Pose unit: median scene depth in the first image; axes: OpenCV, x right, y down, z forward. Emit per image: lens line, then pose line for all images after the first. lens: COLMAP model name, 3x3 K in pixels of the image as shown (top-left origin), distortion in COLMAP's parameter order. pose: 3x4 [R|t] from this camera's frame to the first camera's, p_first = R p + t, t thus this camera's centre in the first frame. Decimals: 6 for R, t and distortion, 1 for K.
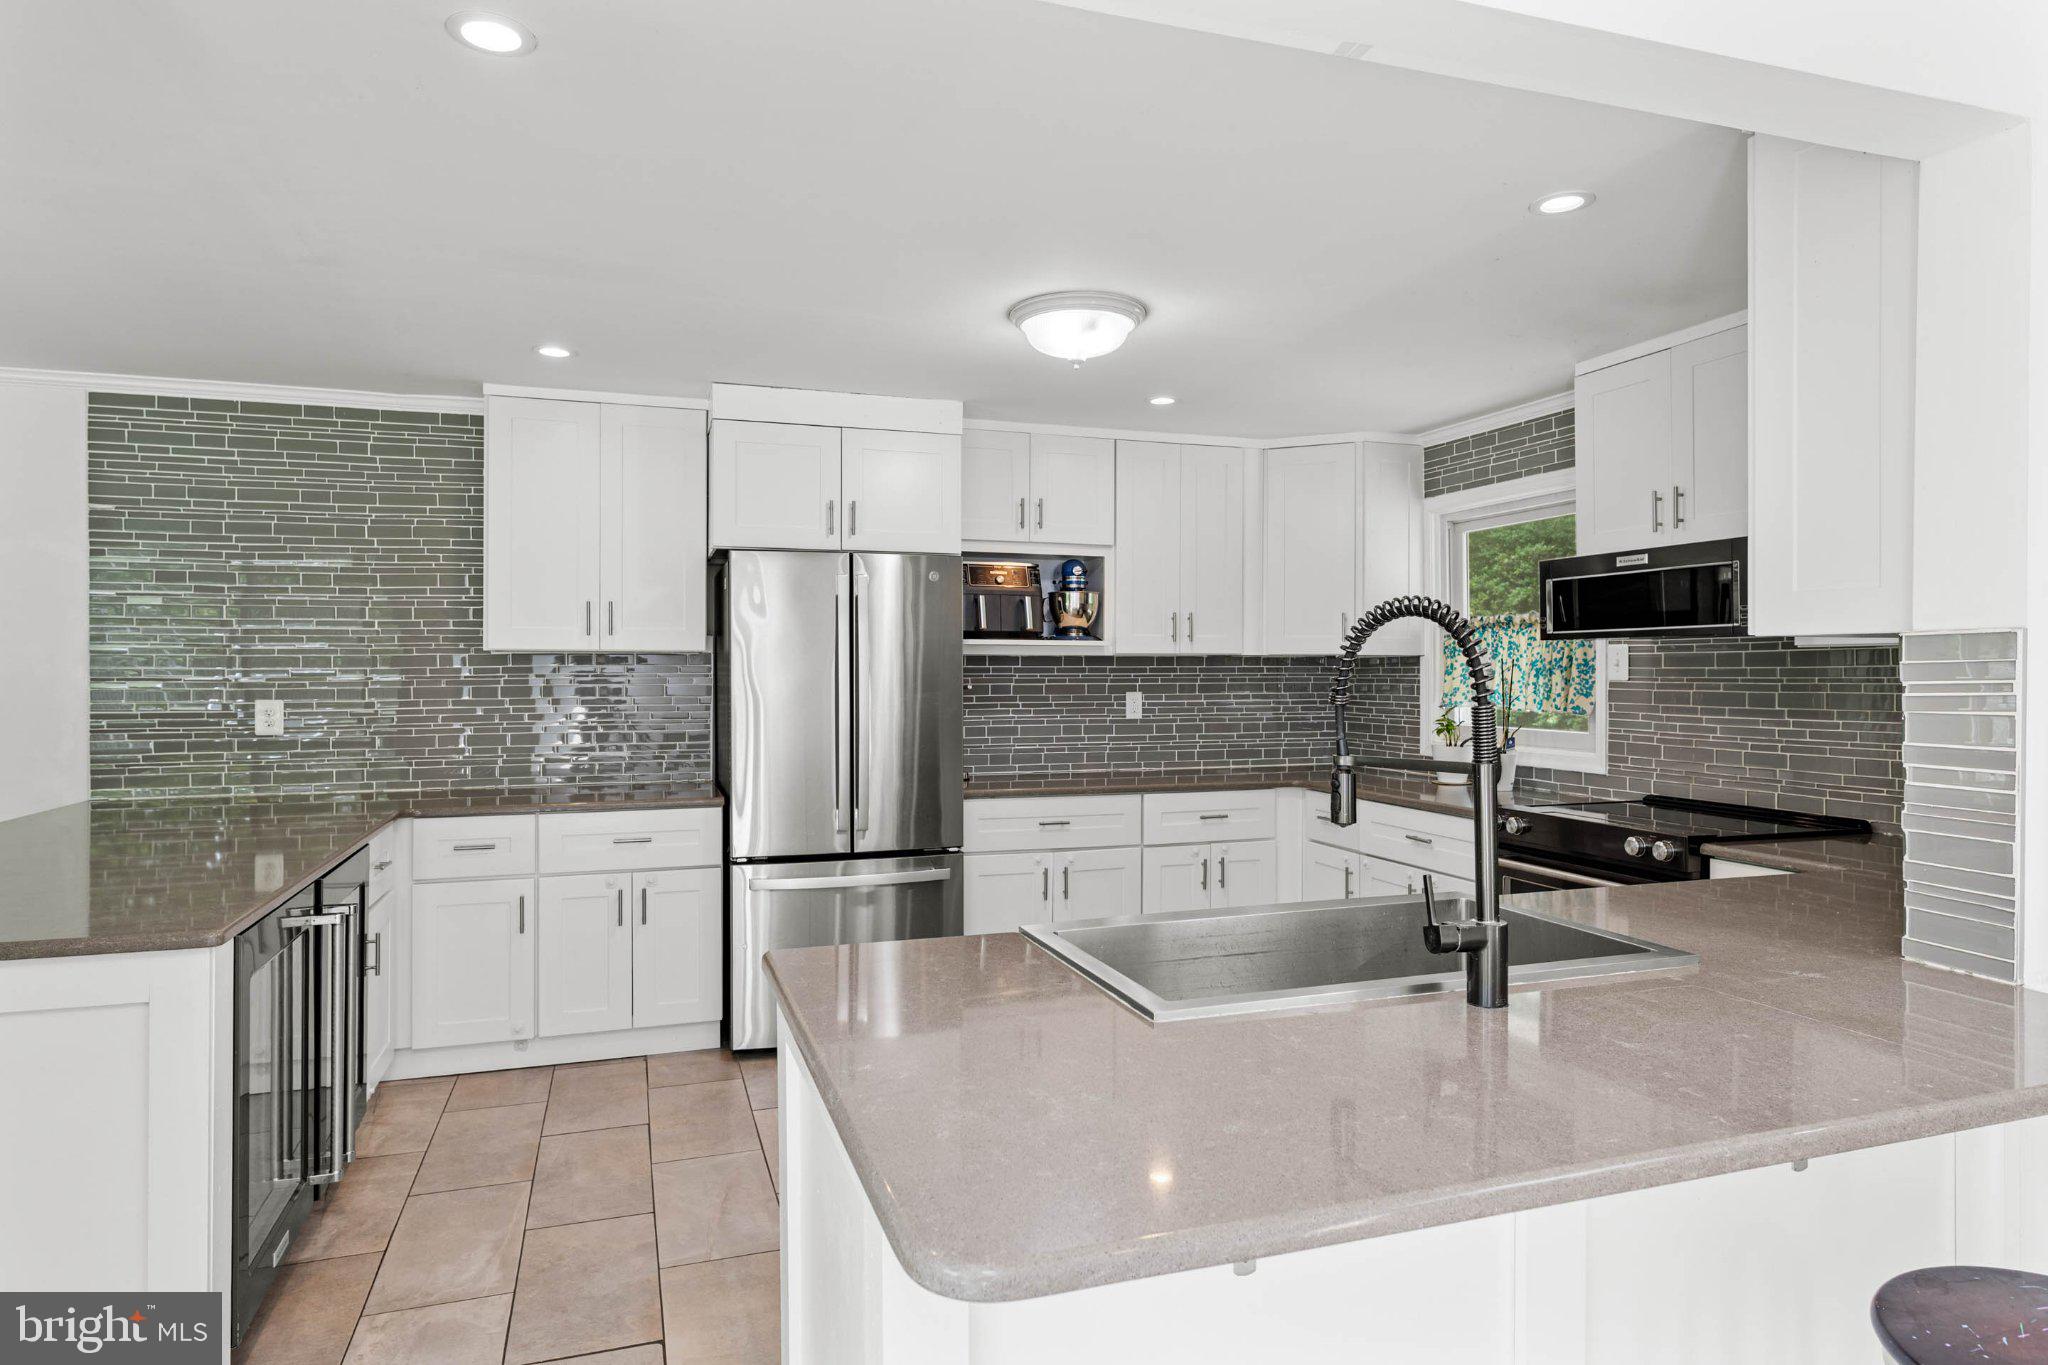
lens RADIAL K [[1190.3, 0, 1017.3], [0, 1190.3, 675.3], [0, 0, 1]] dist [-0.000521, -0.000153]
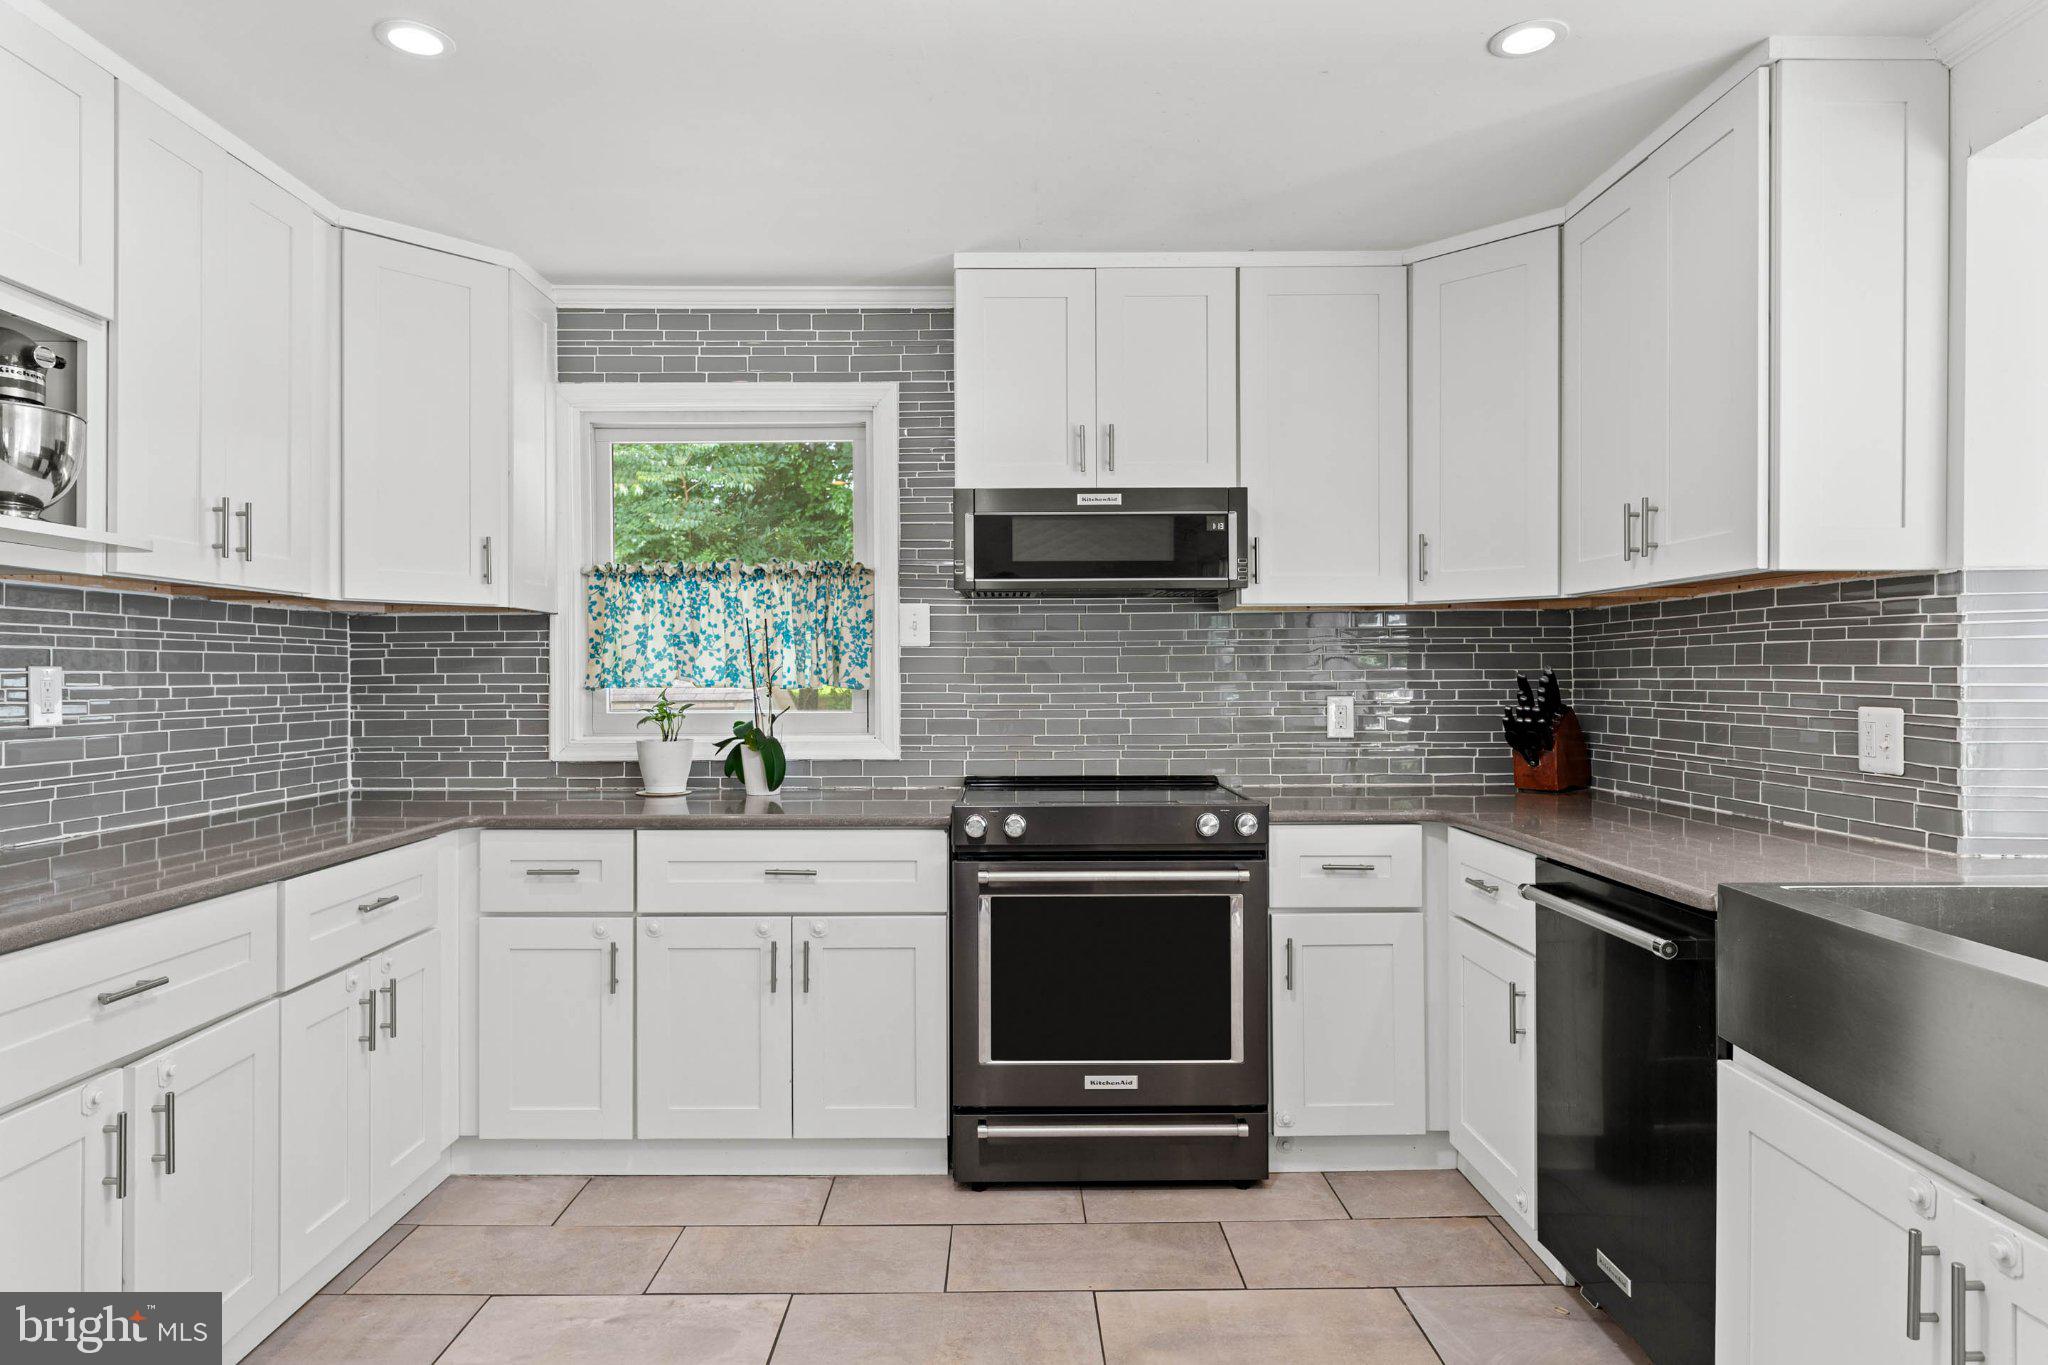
lens RADIAL K [[1190.3, 0, 1017.3], [0, 1190.3, 675.3], [0, 0, 1]] dist [-0.000521, -0.000153]
pose [[0.313817, 0.000071, 0.949484, -0.266614], [0.007691, 0.999967, -0.002617, 0.027105], [-0.949452, 0.008124, 0.313806, 0.653173]]
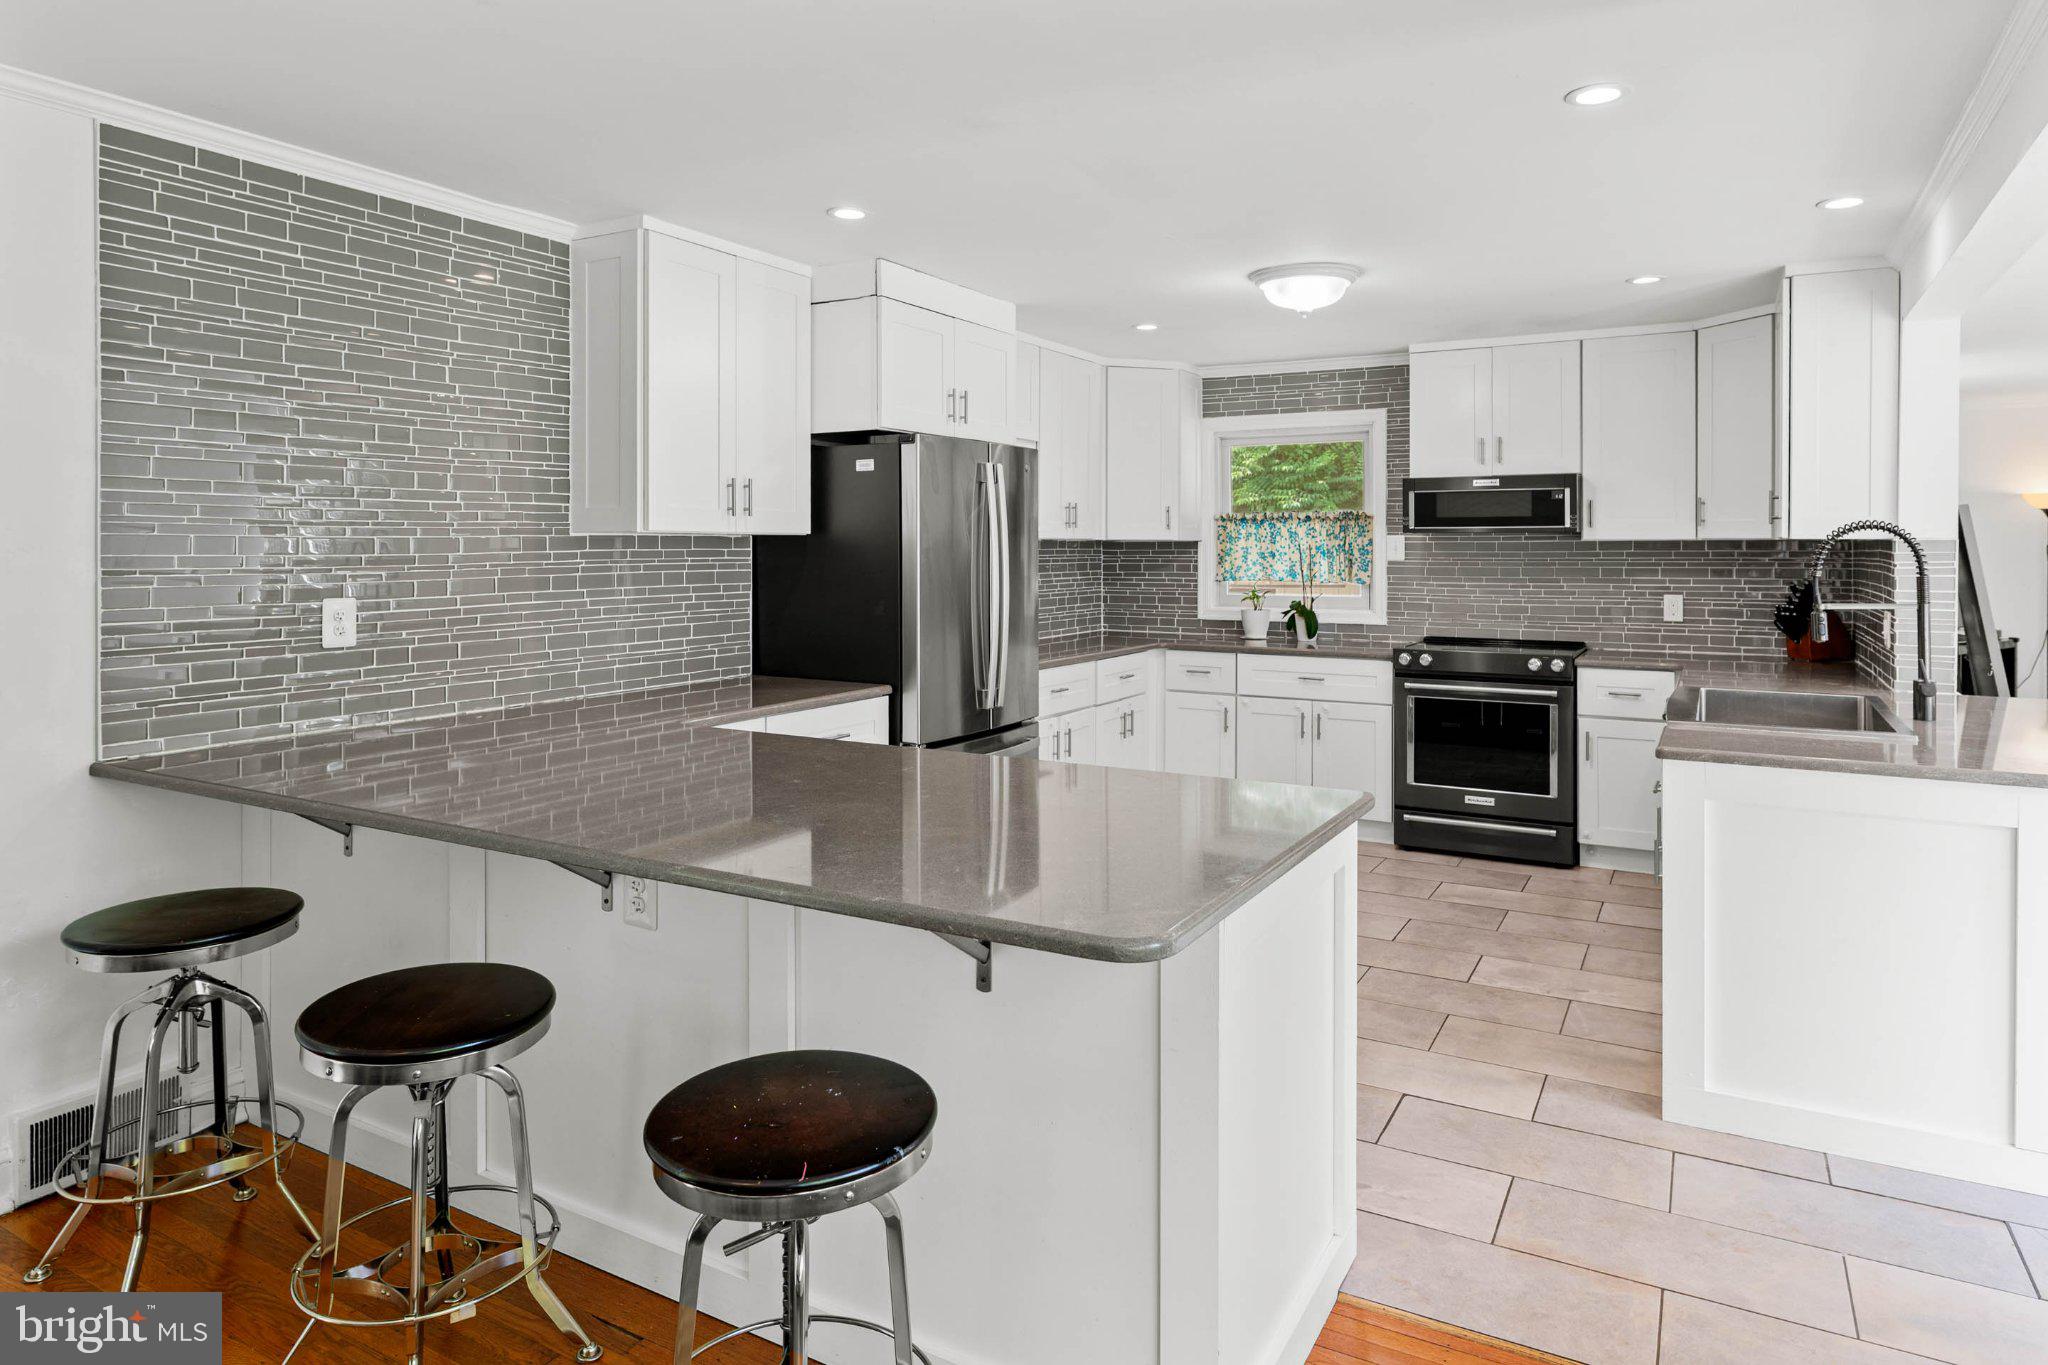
lens RADIAL K [[1242.1, 0, 1020.1], [0, 1242.1, 550.0], [0, 0, 1]] dist [0.001879, -0.000356]
pose [[0.743885, -0.000600, 0.668307, -0.840169], [0.001515, 0.999999, -0.000788, -0.007357], [-0.668306, 0.001598, 0.743885, 0.169516]]
